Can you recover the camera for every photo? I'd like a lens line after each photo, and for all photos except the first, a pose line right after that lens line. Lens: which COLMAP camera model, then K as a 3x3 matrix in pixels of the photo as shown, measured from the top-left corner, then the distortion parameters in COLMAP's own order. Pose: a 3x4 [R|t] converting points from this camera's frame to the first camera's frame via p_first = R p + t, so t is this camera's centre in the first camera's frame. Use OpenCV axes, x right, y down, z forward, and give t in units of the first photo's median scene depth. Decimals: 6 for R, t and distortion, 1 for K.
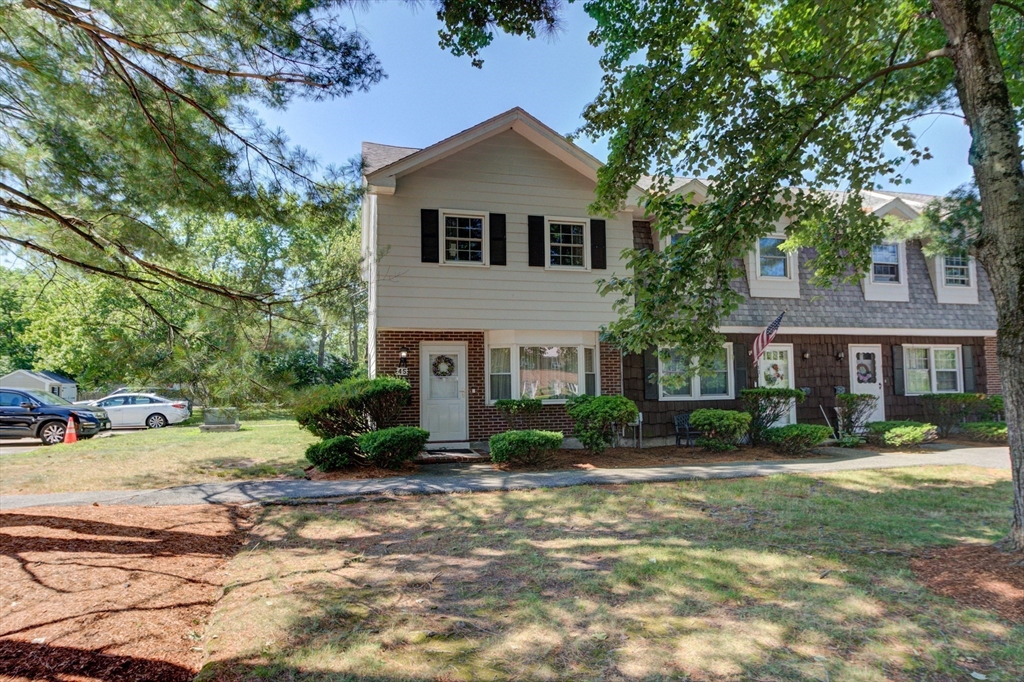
lens RADIAL K [[582.1, 0, 464.4], [0, 582.1, 338.2], [0, 0, 1]] dist [0.003161, 0.000846]
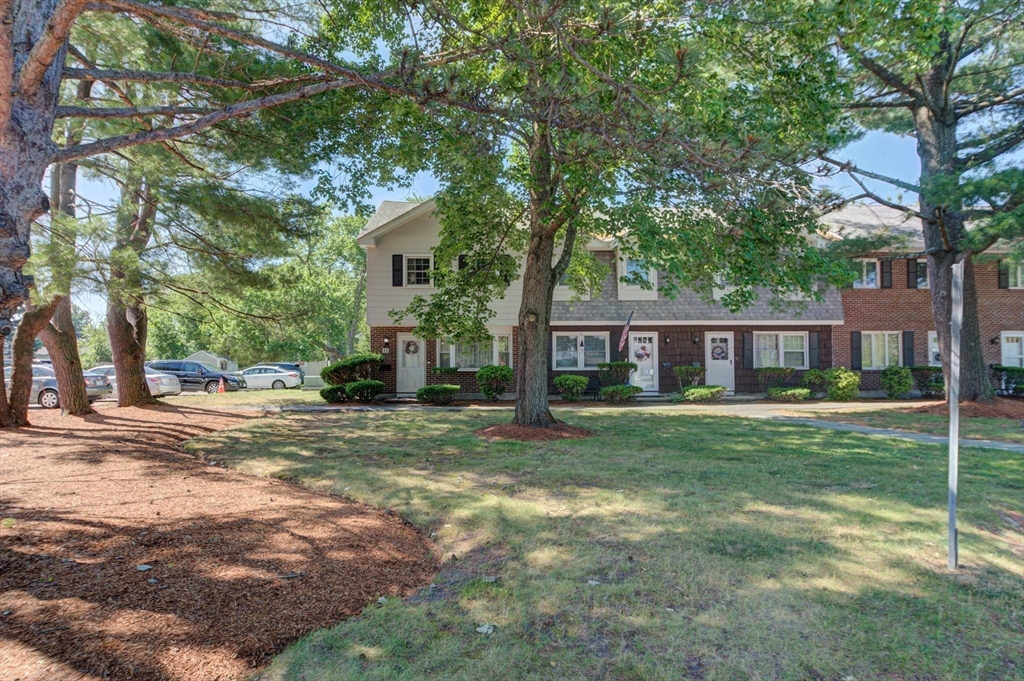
lens RADIAL K [[582.1, 0, 464.4], [0, 582.1, 337.7], [0, 0, 1]] dist [0.003161, 0.000846]
pose [[0.971785, -0.003912, -0.235837, 0.502226], [0.010902, 0.999539, 0.028343, -0.025301], [0.235617, -0.030114, 0.971379, -0.575430]]
